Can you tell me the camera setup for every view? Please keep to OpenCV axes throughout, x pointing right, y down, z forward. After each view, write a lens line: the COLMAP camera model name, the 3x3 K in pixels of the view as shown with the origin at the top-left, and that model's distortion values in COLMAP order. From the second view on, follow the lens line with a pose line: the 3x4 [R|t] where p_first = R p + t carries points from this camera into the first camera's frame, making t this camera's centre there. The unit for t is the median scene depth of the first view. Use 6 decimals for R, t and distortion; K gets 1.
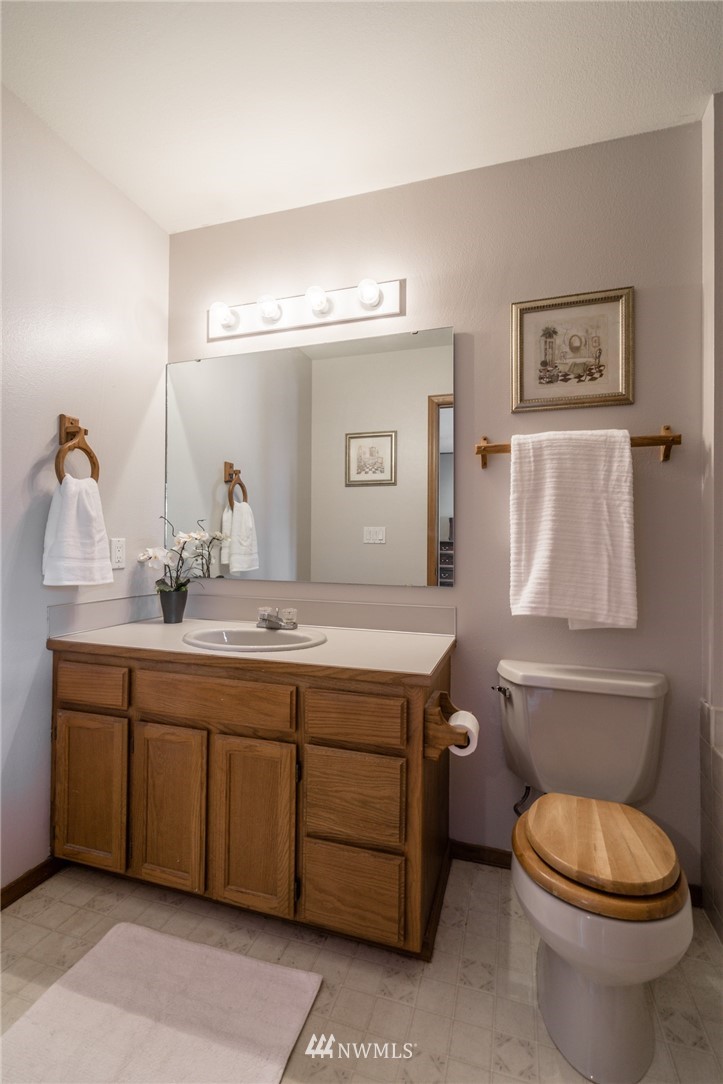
lens RADIAL K [[494.8, 0, 362.2], [0, 494.8, 540.3], [0, 0, 1]] dist [-0.005952, 0.000975]
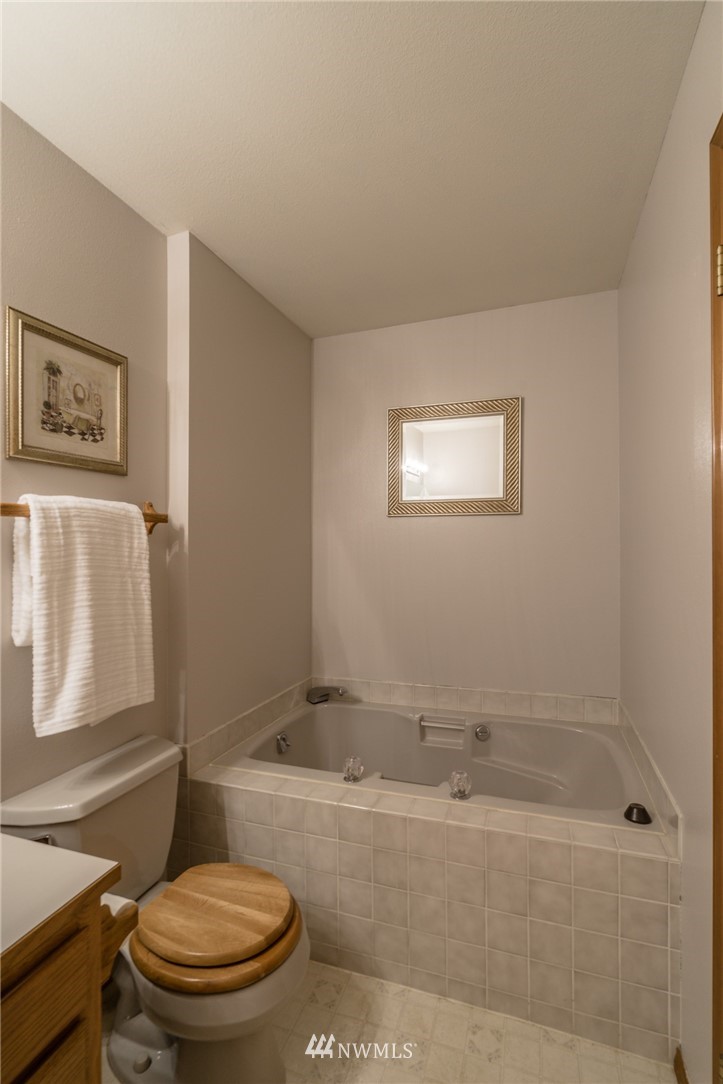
lens RADIAL K [[494.8, 0, 367.8], [0, 494.8, 541.3], [0, 0, 1]] dist [-0.005952, 0.000975]
pose [[0.027257, -0.009478, 0.999584, -0.435730], [-0.004484, 0.999944, 0.009604, -0.157131], [-0.999618, -0.004744, 0.027213, 0.488594]]
